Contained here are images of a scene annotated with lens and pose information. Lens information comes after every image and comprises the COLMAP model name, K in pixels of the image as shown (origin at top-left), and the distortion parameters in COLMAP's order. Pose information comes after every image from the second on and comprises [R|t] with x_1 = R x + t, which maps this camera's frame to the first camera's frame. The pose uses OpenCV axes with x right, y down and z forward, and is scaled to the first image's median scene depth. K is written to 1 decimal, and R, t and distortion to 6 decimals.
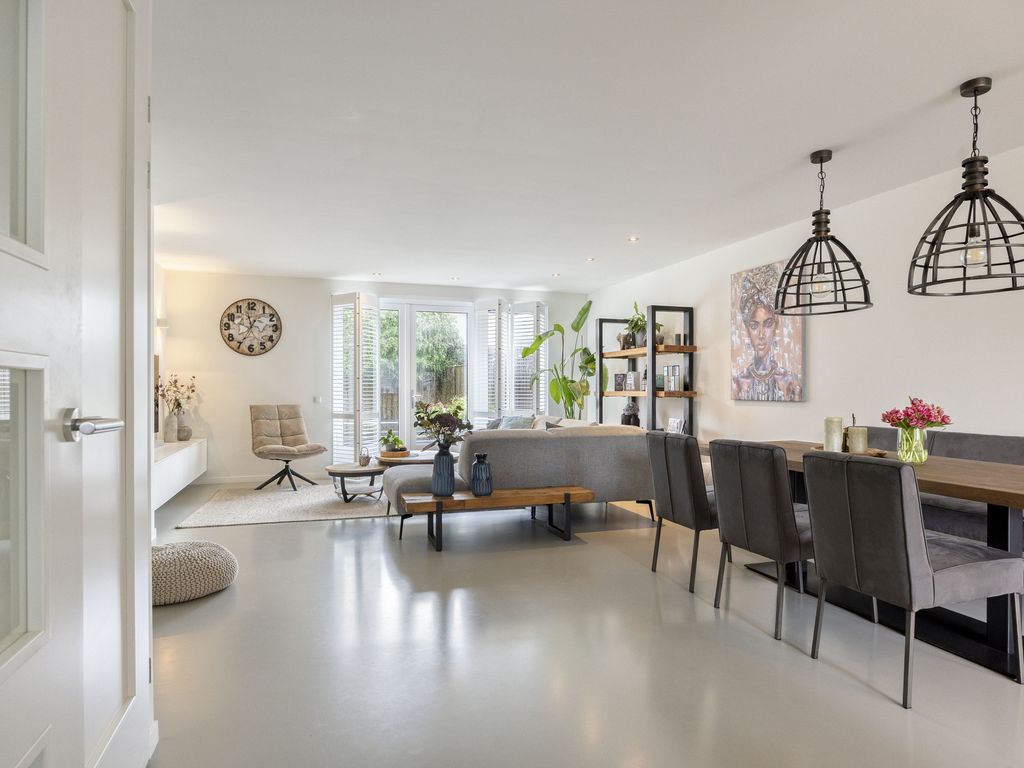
lens RADIAL K [[605.8, 0, 512.3], [0, 605.8, 392.7], [0, 0, 1]] dist [-0.000281, -0.000508]
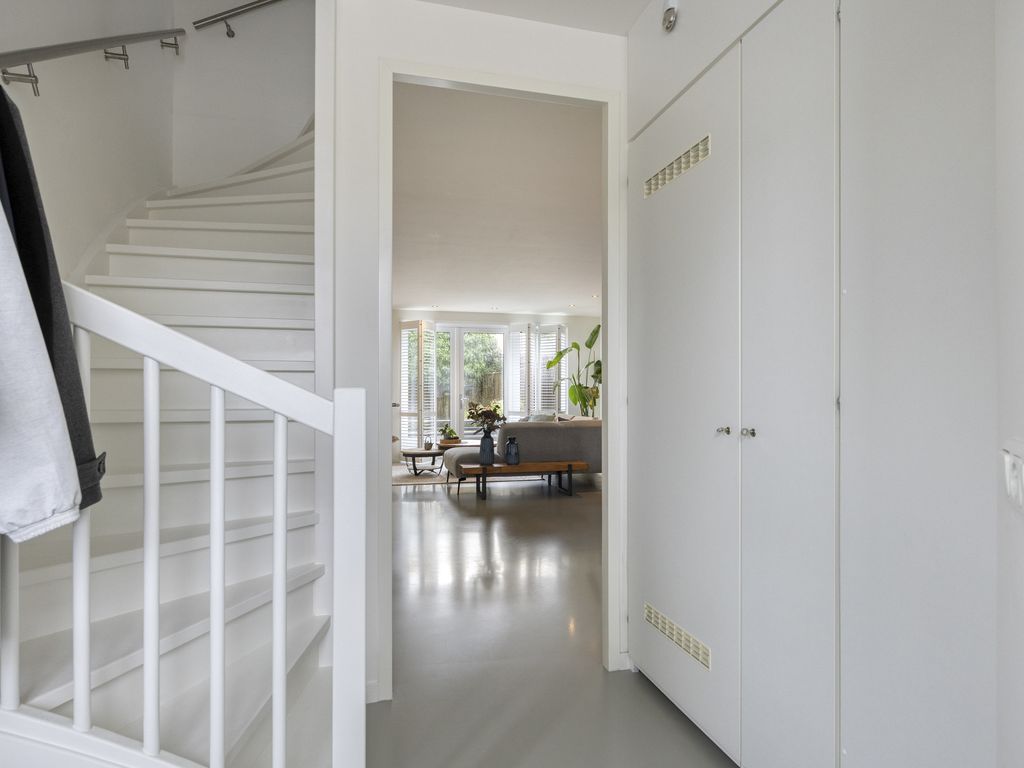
lens RADIAL K [[605.8, 0, 512.3], [0, 605.8, 392.7], [0, 0, 1]] dist [-0.000281, -0.000508]
pose [[0.998044, 0.000036, -0.062522, 0.029269], [-0.000480, 0.999975, -0.007089, 0.001196], [0.062520, 0.007105, 0.998018, -0.337224]]
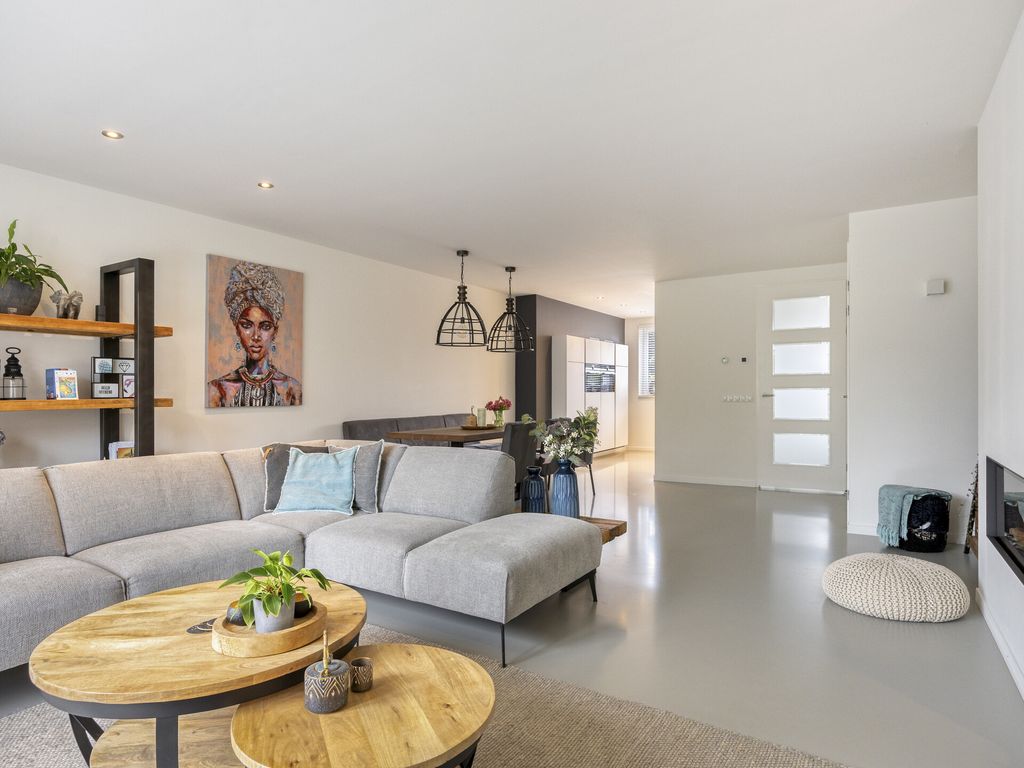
lens RADIAL K [[594.5, 0, 516.3], [0, 594.5, 385.1], [0, 0, 1]] dist [0.000077, -0.000246]
pose [[-0.652272, 0.004511, 0.757971, -0.449759], [0.003581, 0.999989, -0.002870, -0.012926], [-0.757976, 0.000843, -0.652281, 1.057905]]
